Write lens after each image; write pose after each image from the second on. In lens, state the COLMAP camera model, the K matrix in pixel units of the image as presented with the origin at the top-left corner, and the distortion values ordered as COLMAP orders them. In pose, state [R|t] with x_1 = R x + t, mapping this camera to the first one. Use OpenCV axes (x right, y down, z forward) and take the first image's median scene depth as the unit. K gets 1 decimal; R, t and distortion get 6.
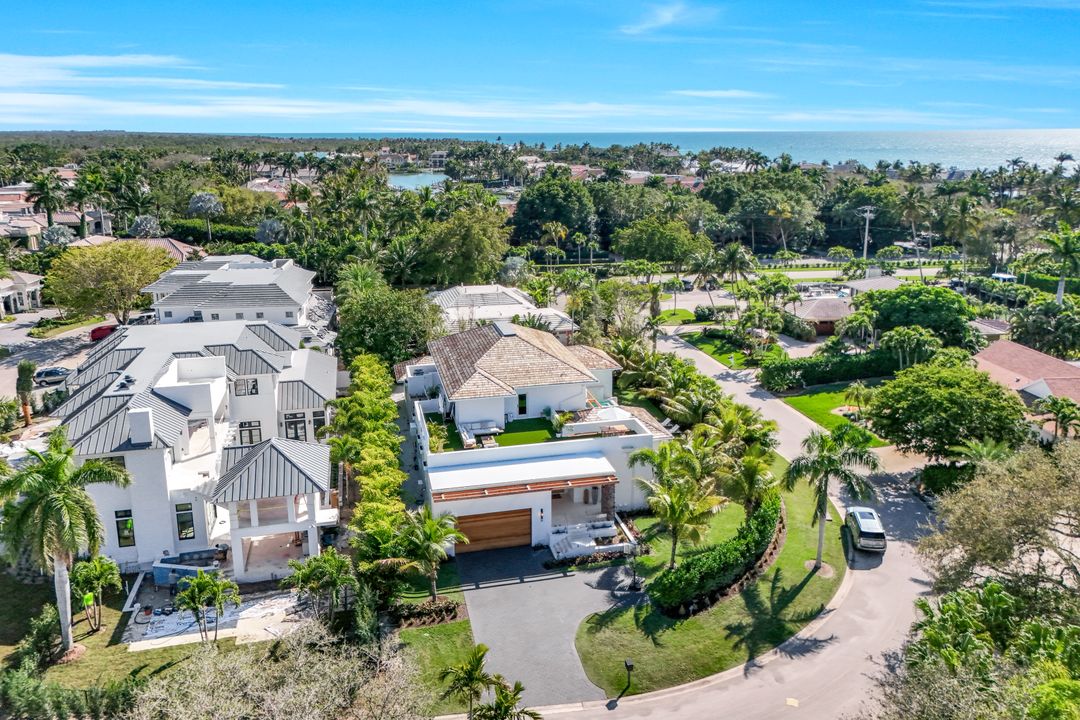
lens RADIAL K [[815.2, 0, 536.2], [0, 815.2, 320.9], [0, 0, 1]] dist [0.072789, -0.048968]
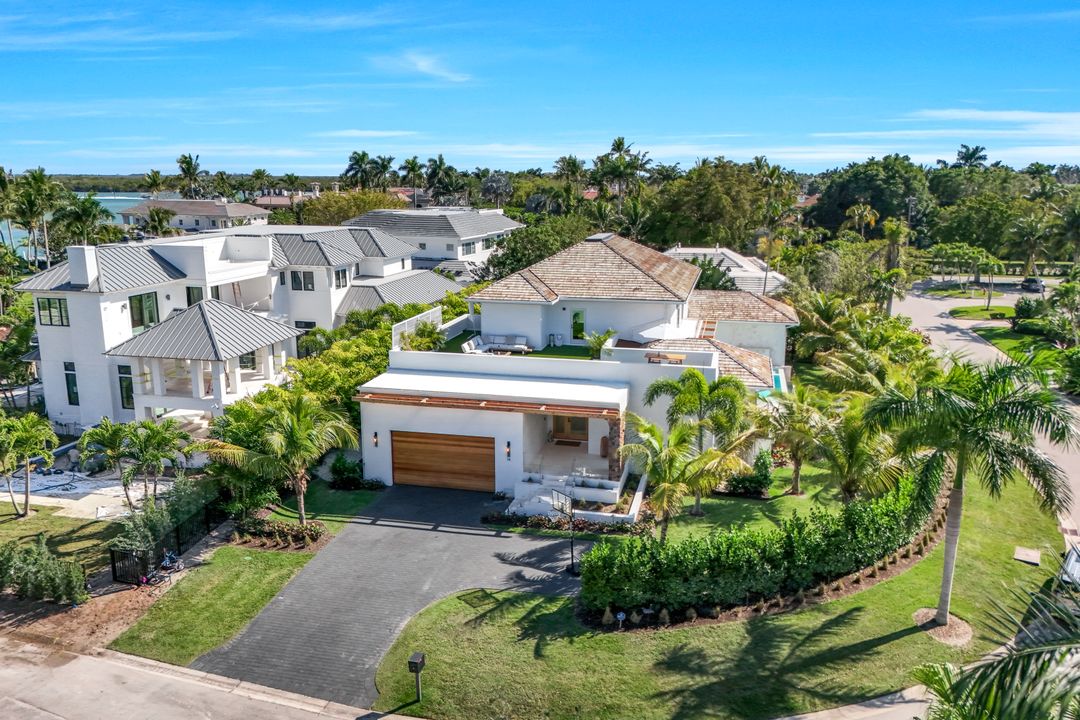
lens RADIAL K [[803.9, 0, 543.3], [0, 803.9, 347.7], [0, 0, 1]] dist [0.078362, -0.073035]
pose [[0.890996, 0.095501, -0.443852, 0.326098], [-0.104806, 0.994486, 0.003587, 0.146211], [0.441748, 0.043322, 0.896093, 0.406383]]
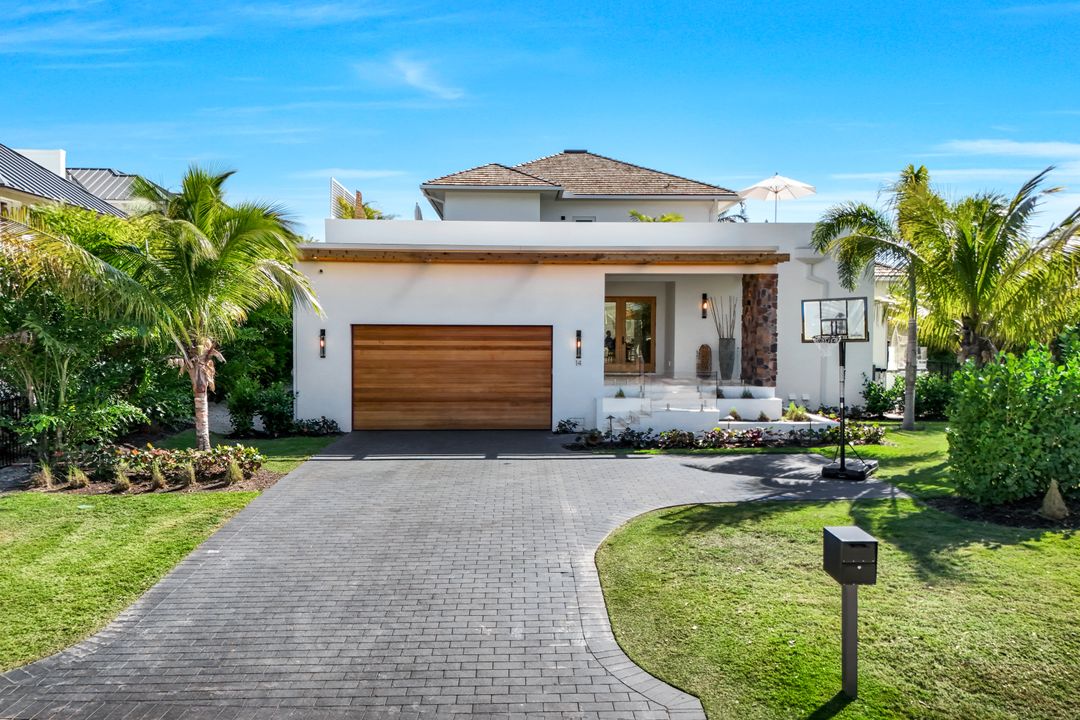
lens RADIAL K [[824.2, 0, 543.5], [0, 824.2, 316.1], [0, 0, 1]] dist [0.085775, -0.086974]
pose [[0.981006, -0.000543, -0.193975, 0.067091], [-0.048603, 0.967409, -0.248510, 0.323194], [0.187788, 0.253217, 0.949008, 0.624922]]
